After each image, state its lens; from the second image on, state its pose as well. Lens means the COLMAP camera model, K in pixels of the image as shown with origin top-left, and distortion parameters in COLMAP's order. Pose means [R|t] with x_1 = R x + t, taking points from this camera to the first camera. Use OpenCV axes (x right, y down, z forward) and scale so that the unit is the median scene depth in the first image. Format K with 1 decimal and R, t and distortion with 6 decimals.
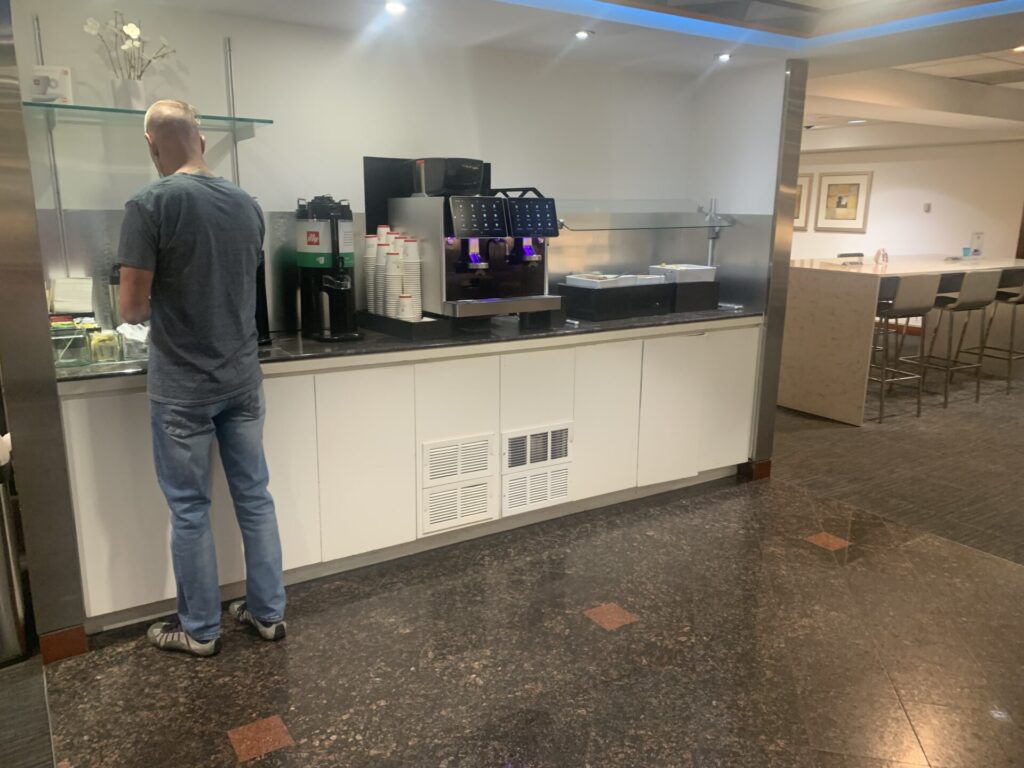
lens RADIAL K [[786.9, 0, 512.0], [0, 786.9, 384.0], [0, 0, 1]] dist [0.003704, 0.000756]
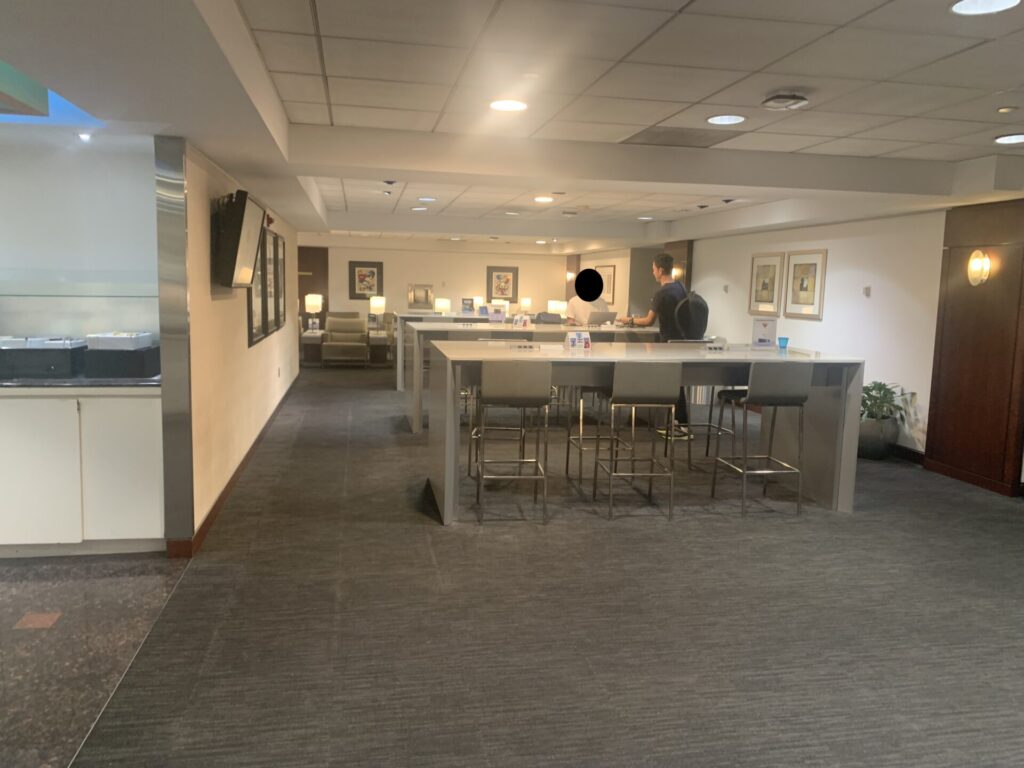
lens RADIAL K [[783.6, 0, 525.4], [0, 783.6, 379.6], [0, 0, 1]] dist [-0.009835, 0.002494]
pose [[0.931956, 0.052096, -0.358809, 0.471973], [-0.091504, 0.991384, -0.093728, -0.019475], [0.350834, 0.120183, 0.928693, 0.111568]]
